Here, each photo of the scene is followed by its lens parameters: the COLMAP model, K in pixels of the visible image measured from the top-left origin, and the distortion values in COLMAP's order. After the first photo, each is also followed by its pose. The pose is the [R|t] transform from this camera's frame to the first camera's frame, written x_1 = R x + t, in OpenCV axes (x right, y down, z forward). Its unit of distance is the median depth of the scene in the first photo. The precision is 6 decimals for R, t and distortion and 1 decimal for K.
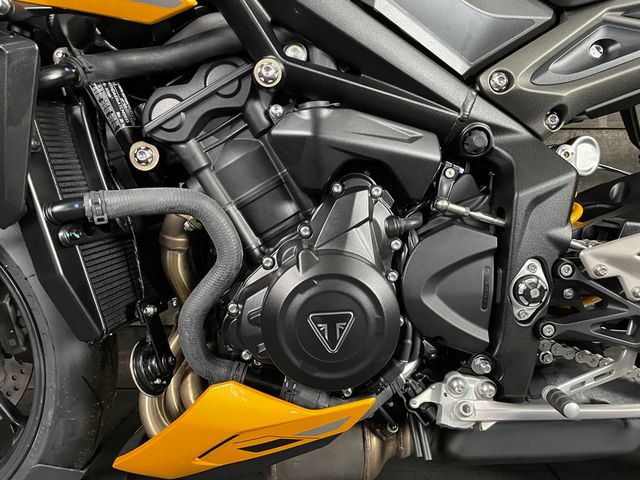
lens RADIAL K [[500.5, 0, 316.6], [0, 500.5, 242.0], [0, 0, 1]] dist [0.073682, -0.103155]
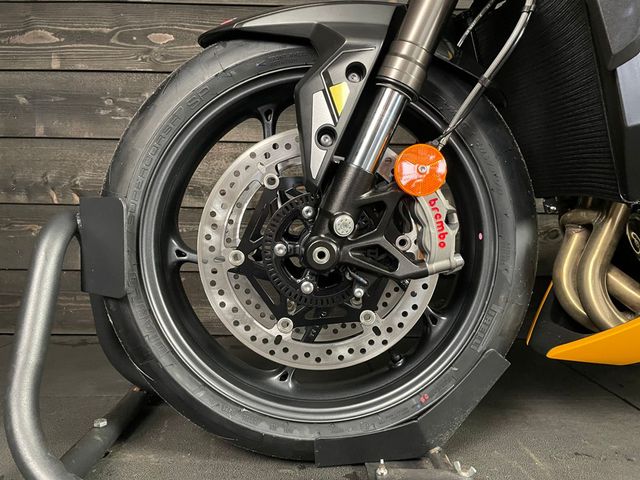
lens RADIAL K [[500.5, 0, 314.4], [0, 500.5, 241.5], [0, 0, 1]] dist [0.073682, -0.103155]
pose [[0.999841, 0.015472, 0.008898, -1.062336], [-0.015214, 0.999481, -0.028388, 0.308233], [-0.009332, 0.028248, 0.999557, 0.011399]]
